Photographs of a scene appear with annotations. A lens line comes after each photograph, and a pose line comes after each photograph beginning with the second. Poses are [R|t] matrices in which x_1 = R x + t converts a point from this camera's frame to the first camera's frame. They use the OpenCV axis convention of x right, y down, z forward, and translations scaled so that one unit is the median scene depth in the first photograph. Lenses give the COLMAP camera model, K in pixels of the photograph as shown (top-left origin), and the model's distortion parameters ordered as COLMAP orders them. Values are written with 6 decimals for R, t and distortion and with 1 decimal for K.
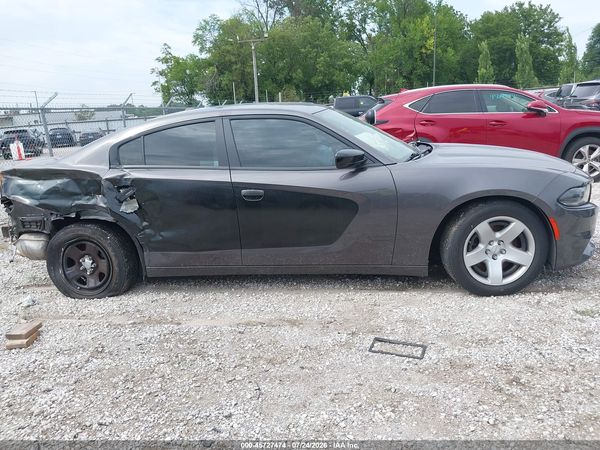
lens RADIAL K [[482.9, 0, 300.0], [0, 482.9, 225.0], [0, 0, 1]] dist [0.041192, -0.055156]
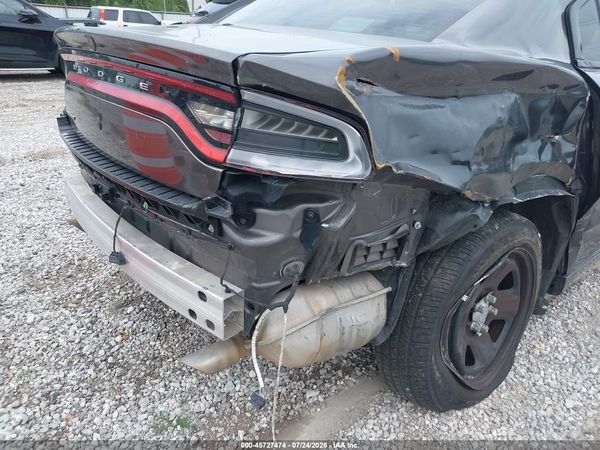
lens RADIAL K [[482.9, 0, 300.0], [0, 482.9, 225.0], [0, 0, 1]] dist [0.041192, -0.055156]
pose [[0.637395, -0.199600, 0.744236, -0.440055], [0.093549, 0.978767, 0.182381, -0.042184], [-0.764837, -0.046626, 0.642534, 0.461777]]
